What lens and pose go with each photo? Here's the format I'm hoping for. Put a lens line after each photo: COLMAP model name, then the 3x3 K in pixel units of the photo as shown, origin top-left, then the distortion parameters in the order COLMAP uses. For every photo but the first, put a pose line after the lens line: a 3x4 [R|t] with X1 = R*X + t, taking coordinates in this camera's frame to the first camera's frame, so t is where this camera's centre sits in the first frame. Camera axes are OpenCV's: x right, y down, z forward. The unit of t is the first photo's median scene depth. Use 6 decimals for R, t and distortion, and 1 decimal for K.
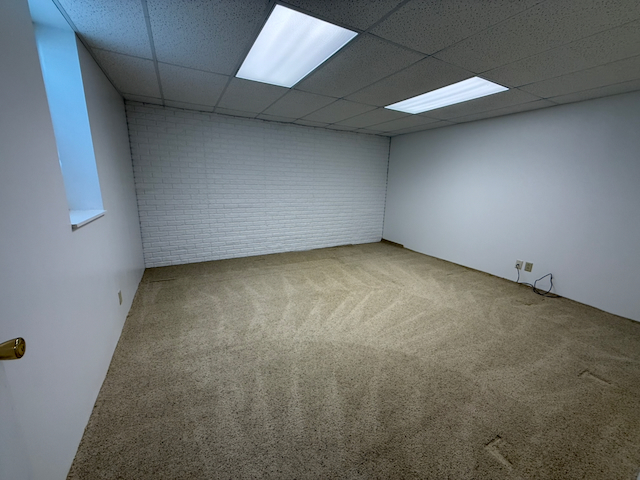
lens RADIAL K [[255.3, 0, 319.8], [0, 255.3, 240.2], [0, 0, 1]] dist [0.002191, 0.000601]
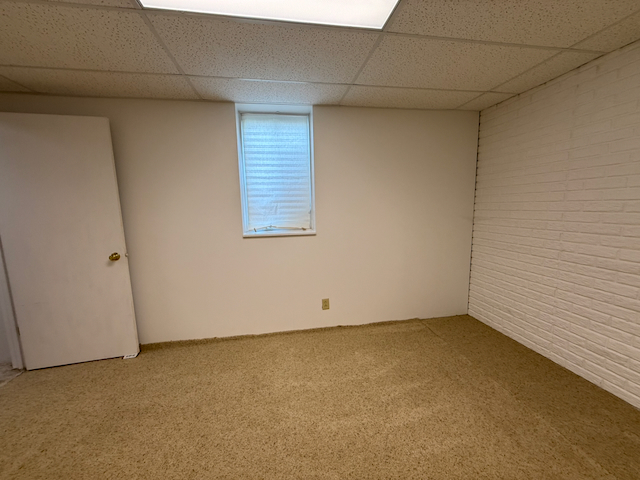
lens RADIAL K [[255.3, 0, 320.2], [0, 255.3, 239.5], [0, 0, 1]] dist [0.002191, 0.000601]
pose [[-0.323146, 0.106392, -0.940350, 0.194547], [-0.197000, 0.964330, 0.176803, -0.164497], [0.925617, 0.242382, -0.290660, 0.732166]]
